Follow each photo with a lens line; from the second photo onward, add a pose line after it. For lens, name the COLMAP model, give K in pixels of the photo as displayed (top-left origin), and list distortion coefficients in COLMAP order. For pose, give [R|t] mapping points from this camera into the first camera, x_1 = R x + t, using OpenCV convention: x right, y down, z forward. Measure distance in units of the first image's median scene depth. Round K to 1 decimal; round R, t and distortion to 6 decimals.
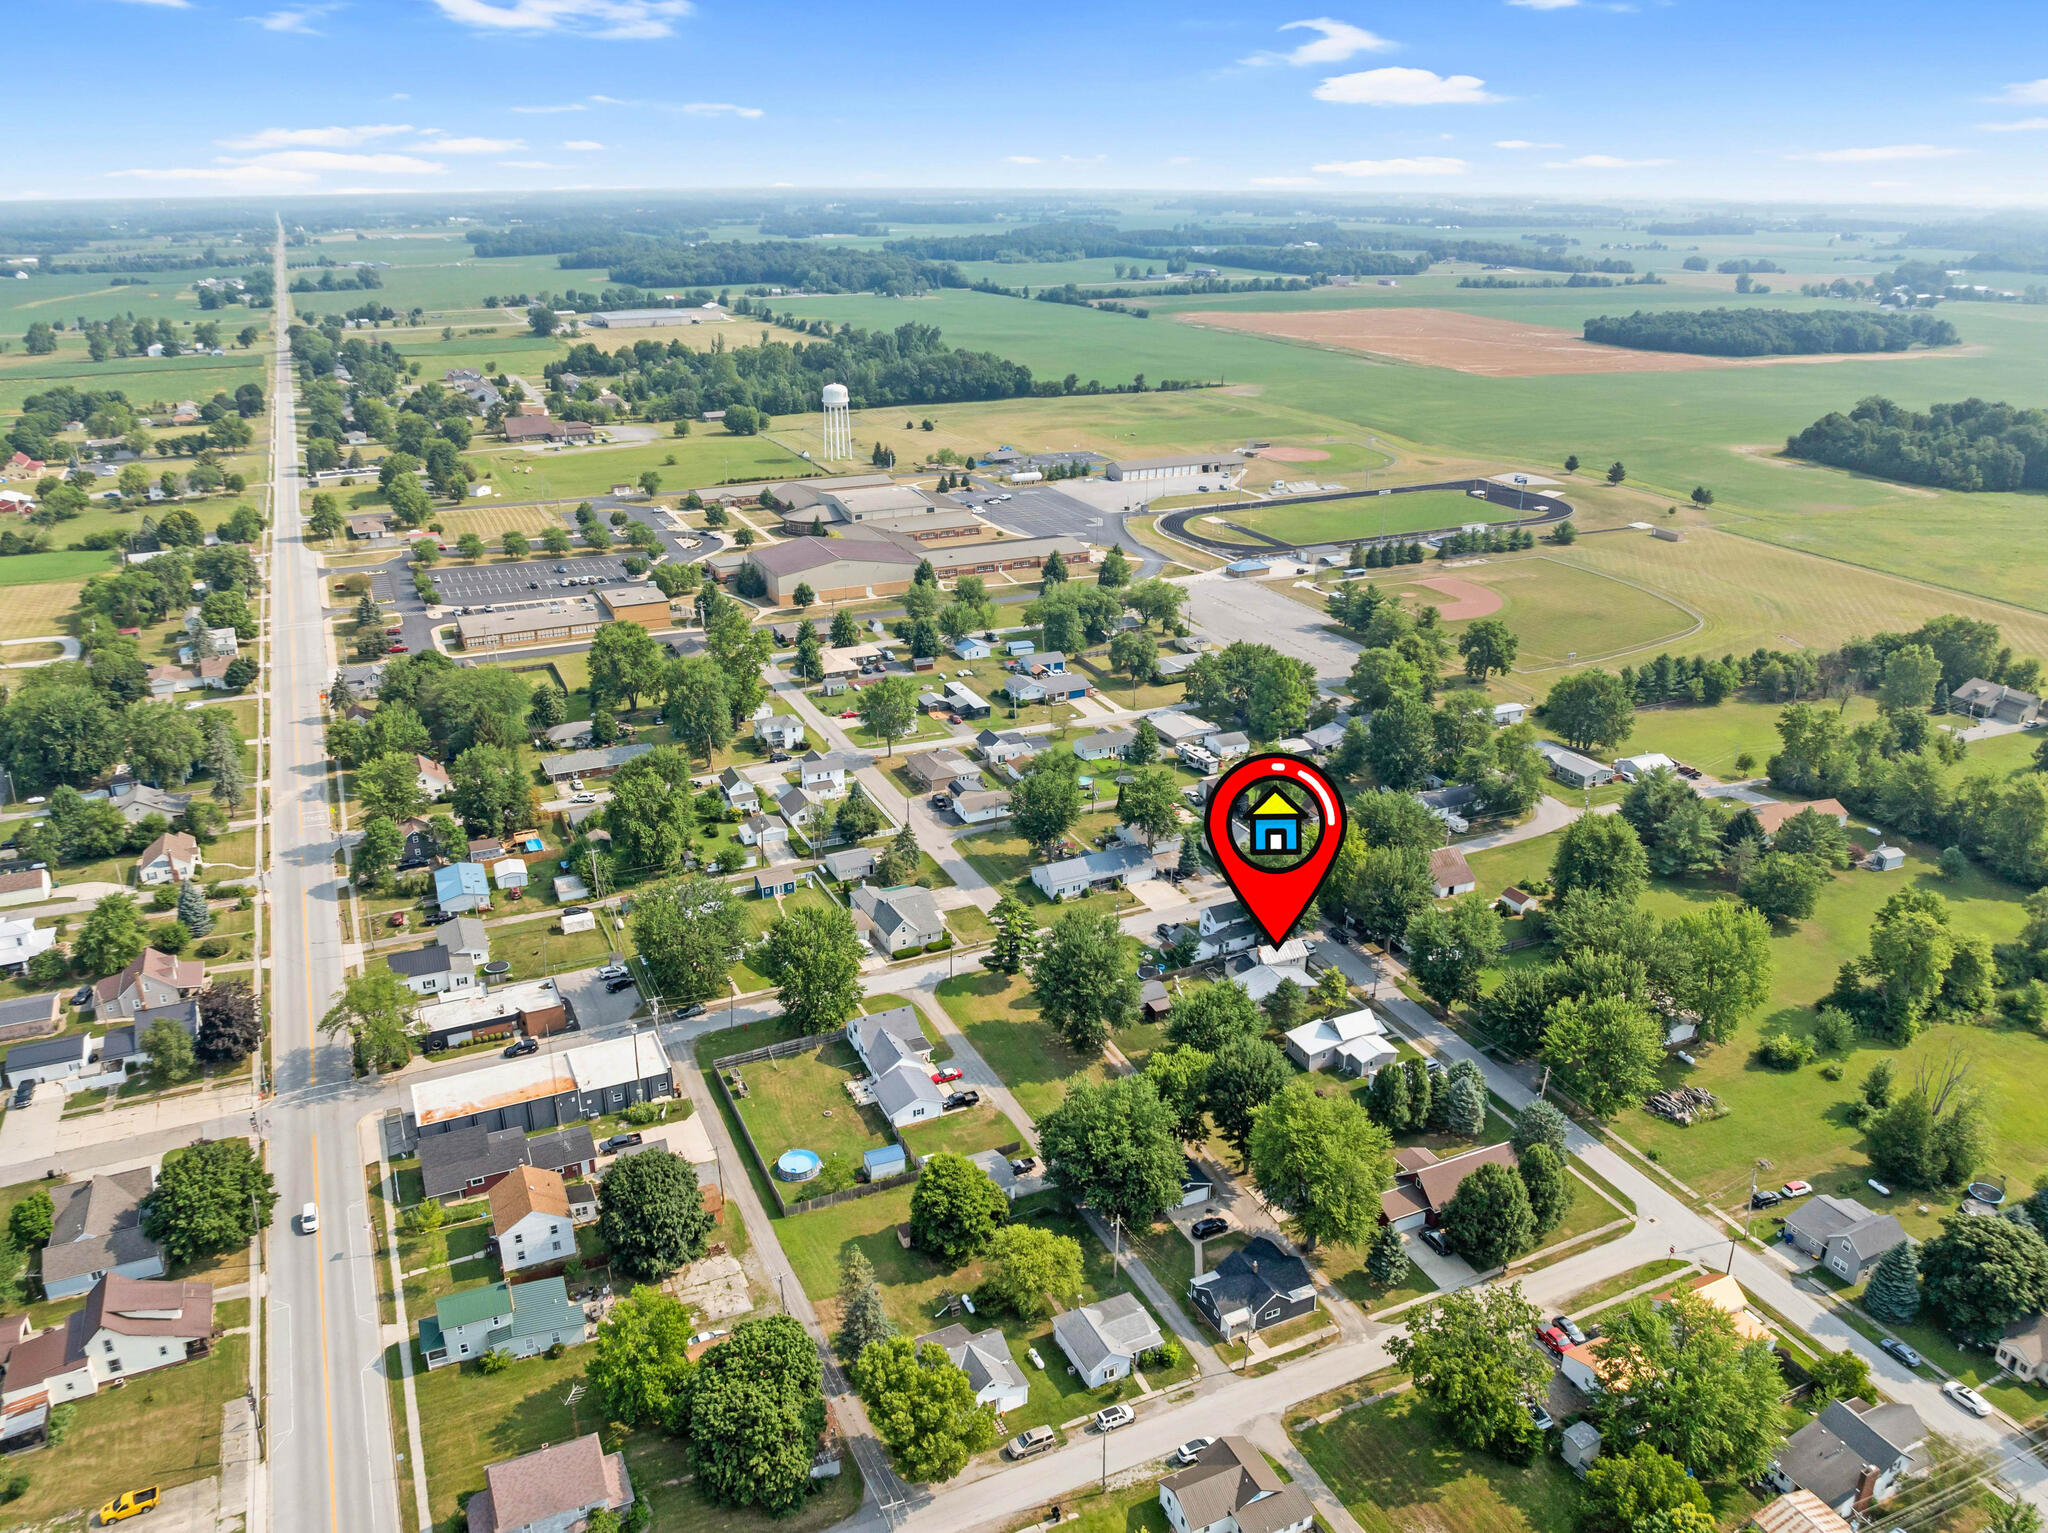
lens RADIAL K [[1490.0, 0, 1024.0], [0, 1490.0, 766.5], [0, 0, 1]] dist [-0.020017, -0.017088]
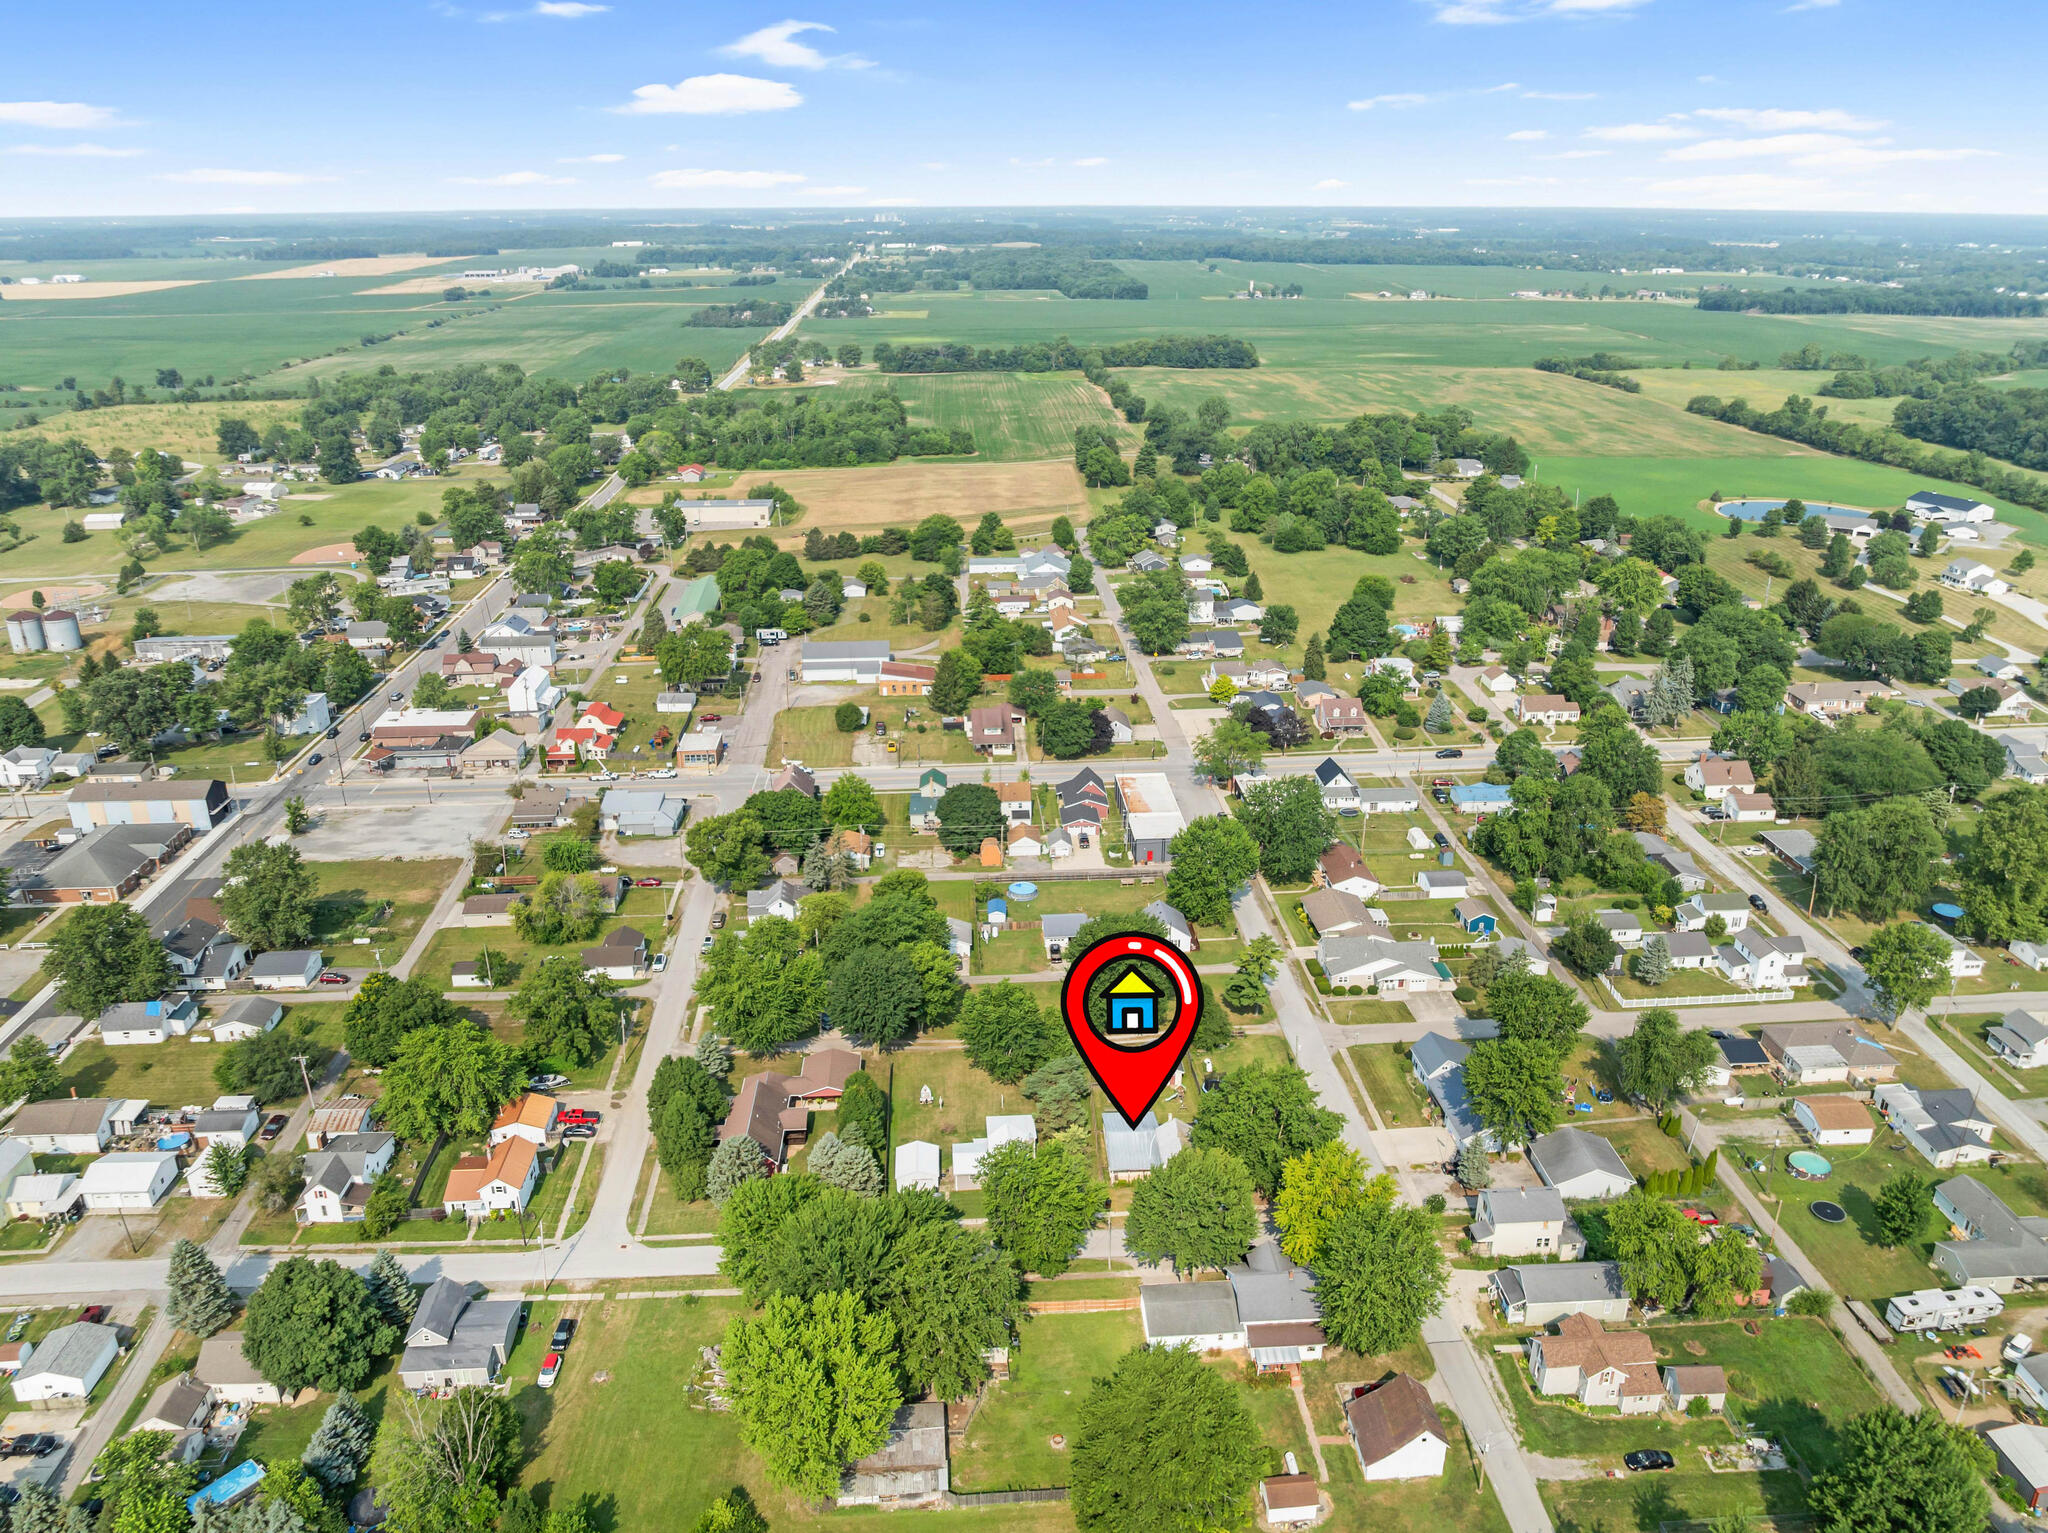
lens RADIAL K [[1490.0, 0, 1024.0], [0, 1490.0, 766.5], [0, 0, 1]] dist [-0.020017, -0.017088]
pose [[-0.366357, 0.331522, -0.869411, 0.397909], [-0.350667, 0.816287, 0.459030, -0.181366], [0.861867, 0.473043, -0.182799, 0.467479]]
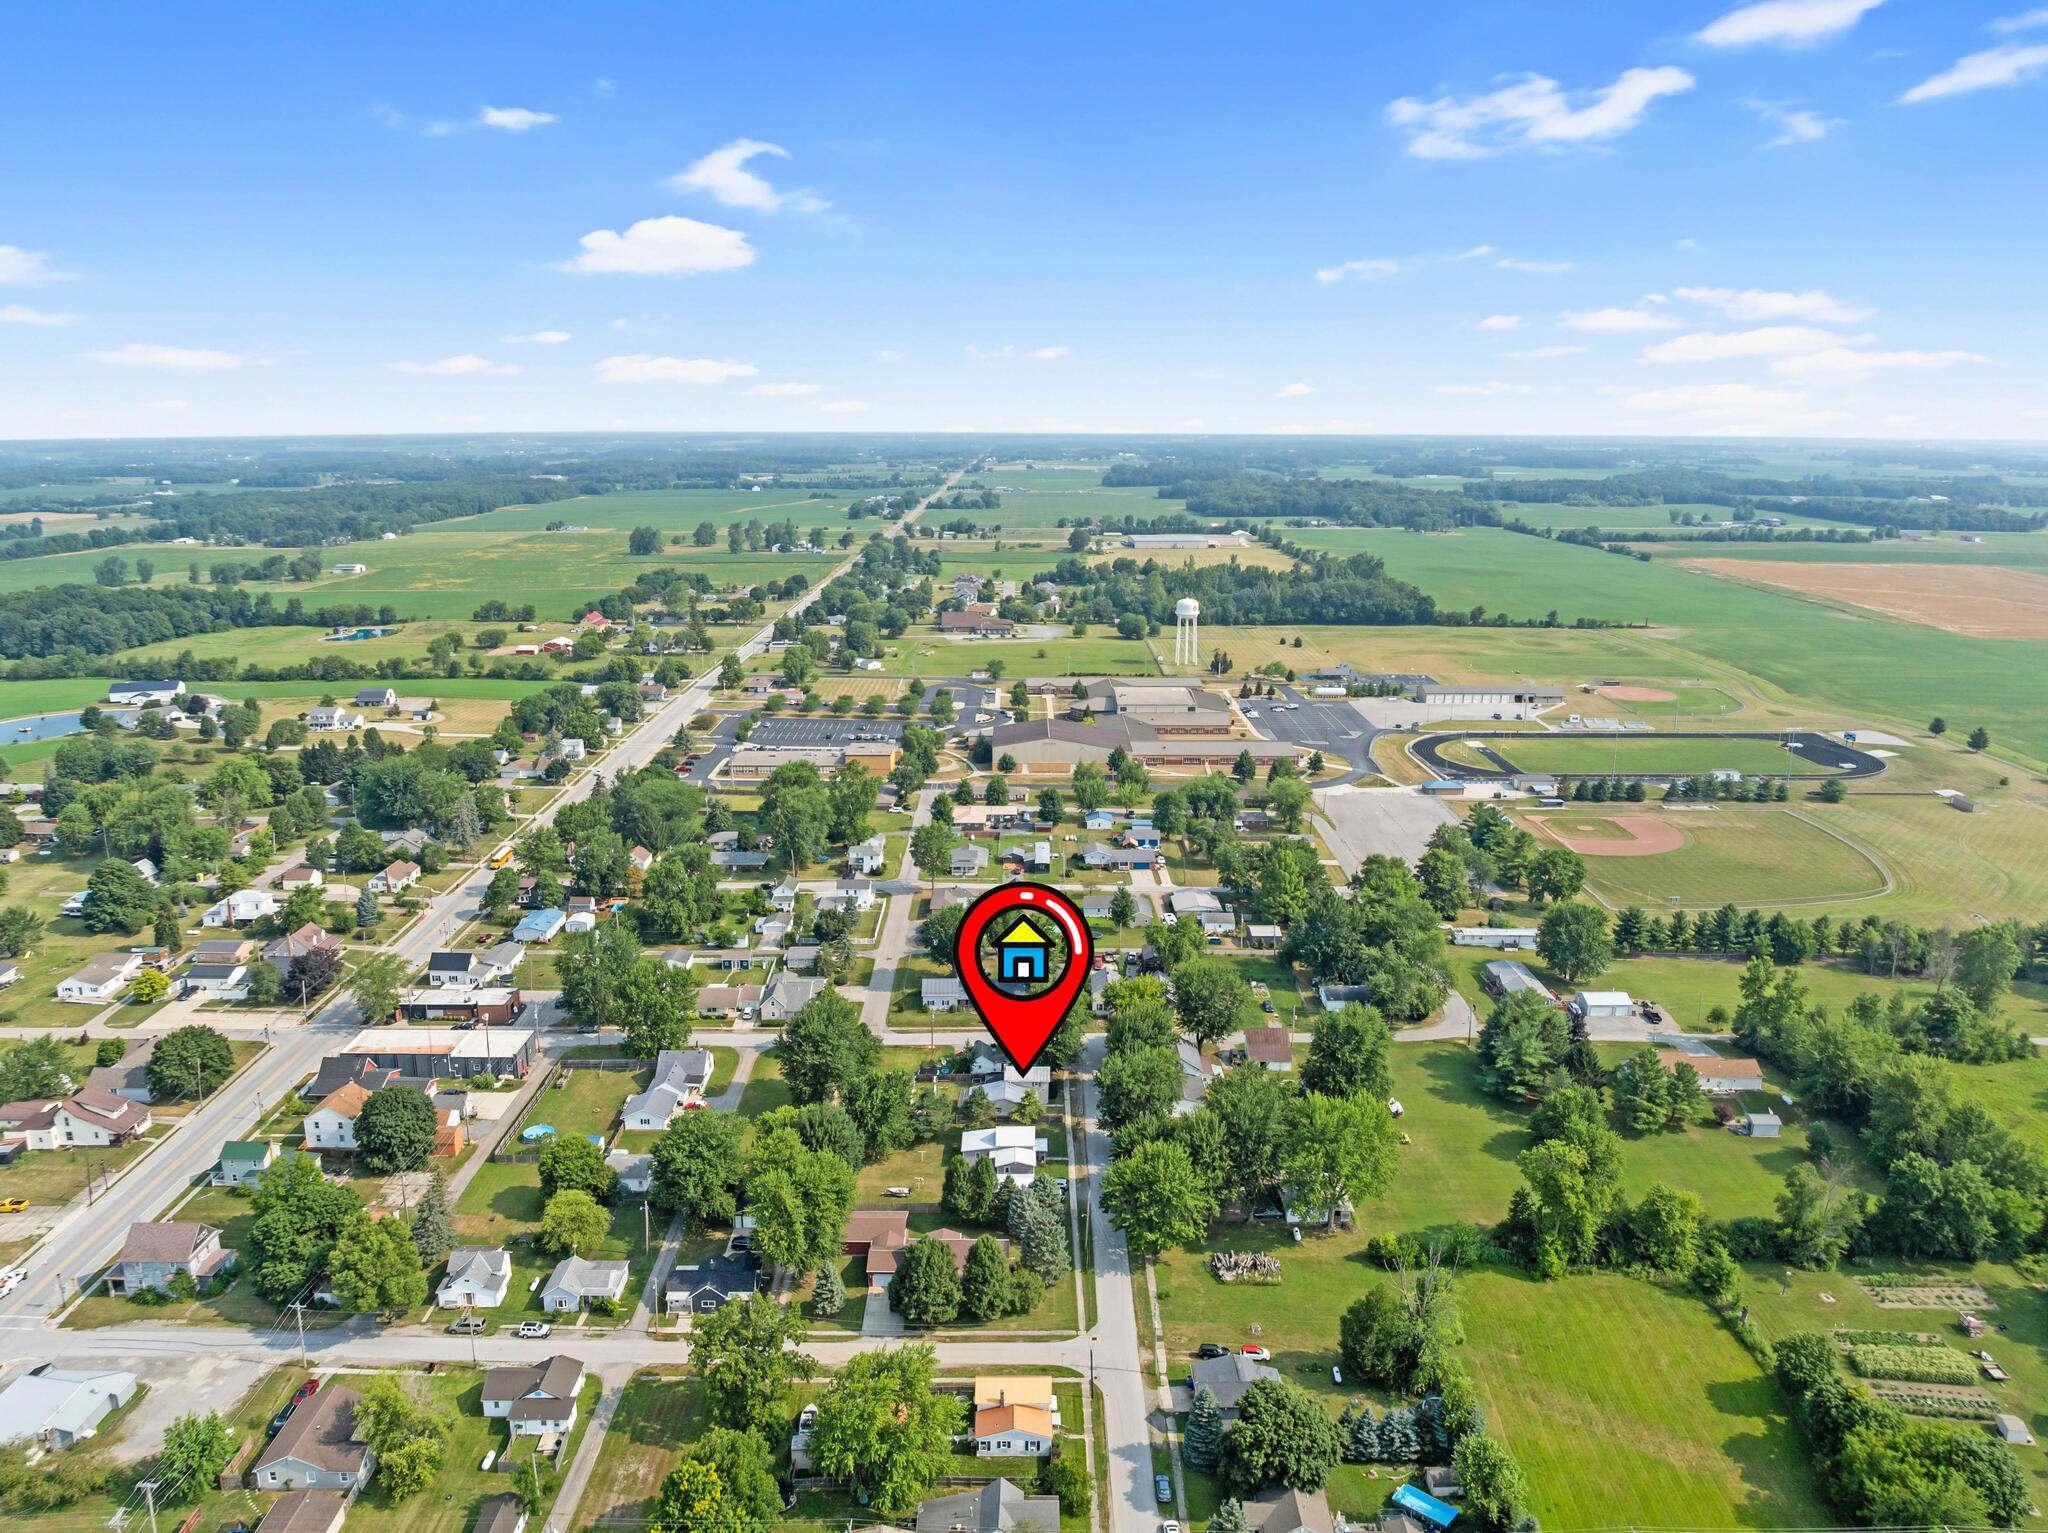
lens RADIAL K [[1434.1, 0, 1024.0], [0, 1434.1, 766.5], [0, 0, 1]] dist [-0.027506, -0.007705]
pose [[0.907886, 0.101048, -0.406855, 0.281877], [-0.157676, 0.981560, -0.108066, 0.005808], [0.388433, 0.162263, 0.907078, -0.014900]]
